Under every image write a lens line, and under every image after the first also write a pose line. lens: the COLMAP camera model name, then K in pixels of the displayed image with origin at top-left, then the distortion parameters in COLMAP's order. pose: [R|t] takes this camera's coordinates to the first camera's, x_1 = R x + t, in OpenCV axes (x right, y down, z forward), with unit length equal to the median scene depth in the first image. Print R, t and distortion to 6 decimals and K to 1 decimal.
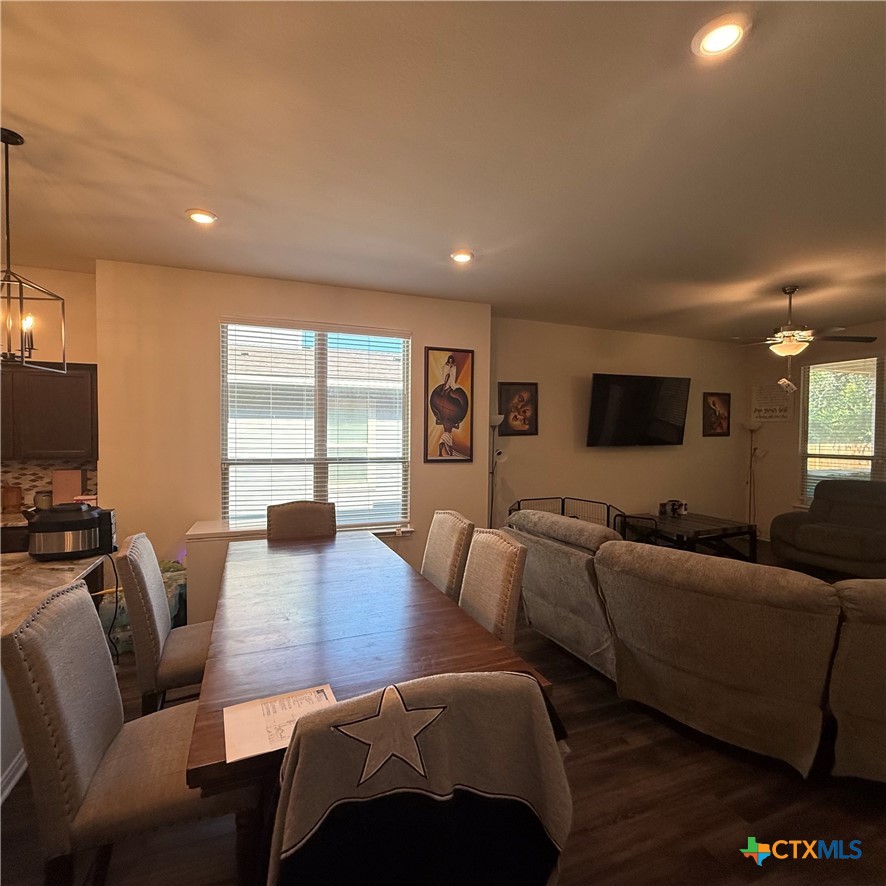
lens RADIAL K [[472.3, 0, 440.7], [0, 472.3, 444.9], [0, 0, 1]] dist [0.003061, -0.000854]
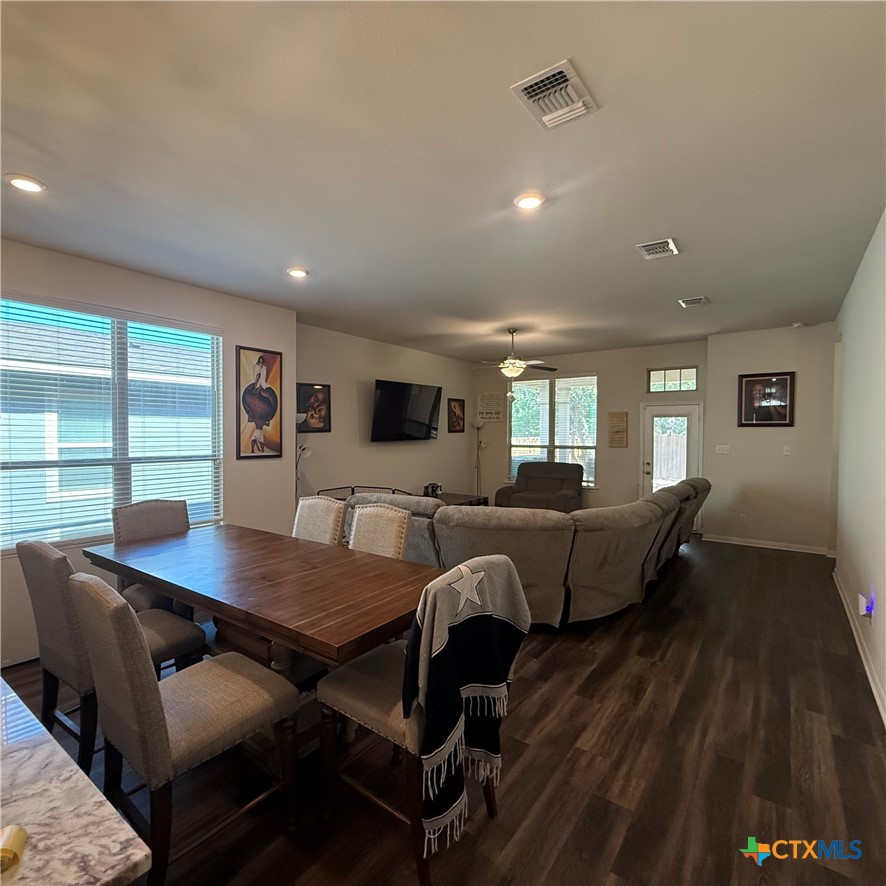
lens RADIAL K [[472.3, 0, 442.1], [0, 472.3, 444.5], [0, 0, 1]] dist [0.003061, -0.000854]
pose [[0.842393, -0.017844, 0.538569, -0.208553], [0.015220, 0.999841, 0.009320, 0.002874], [-0.538649, 0.000345, 0.842530, -0.095850]]
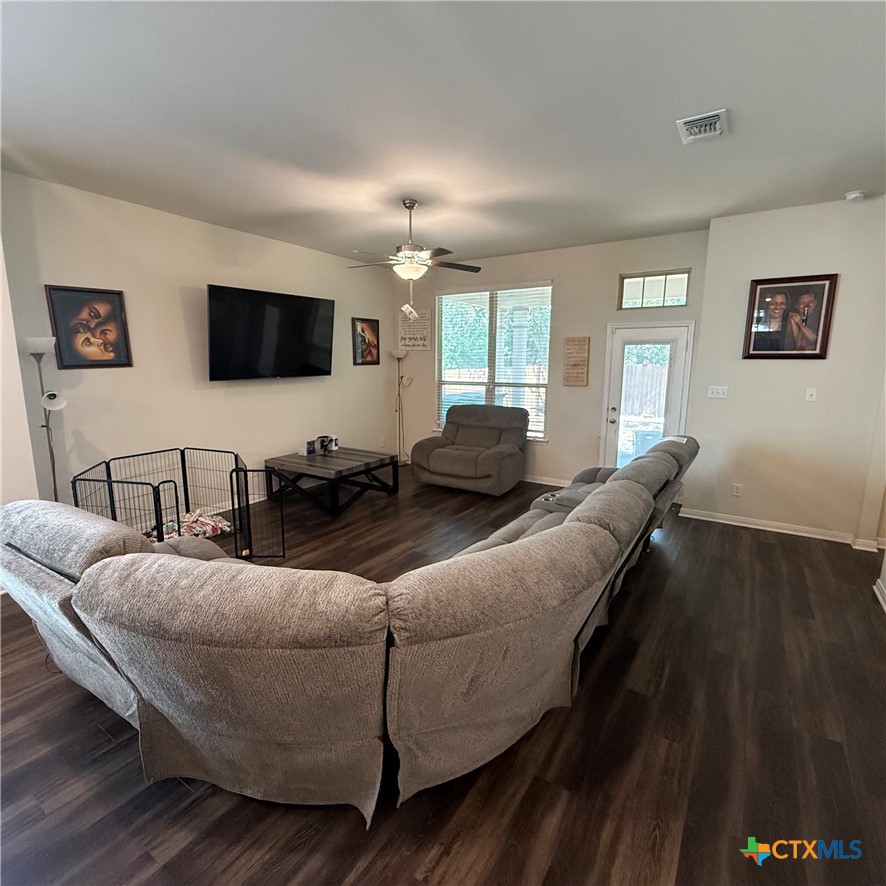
lens RADIAL K [[472.3, 0, 441.3], [0, 472.3, 444.5], [0, 0, 1]] dist [0.003061, -0.000854]
pose [[0.816837, -0.104650, 0.567297, 0.202665], [0.015231, 0.986977, 0.160138, -0.014109], [-0.576667, -0.122166, 0.807794, 0.157228]]
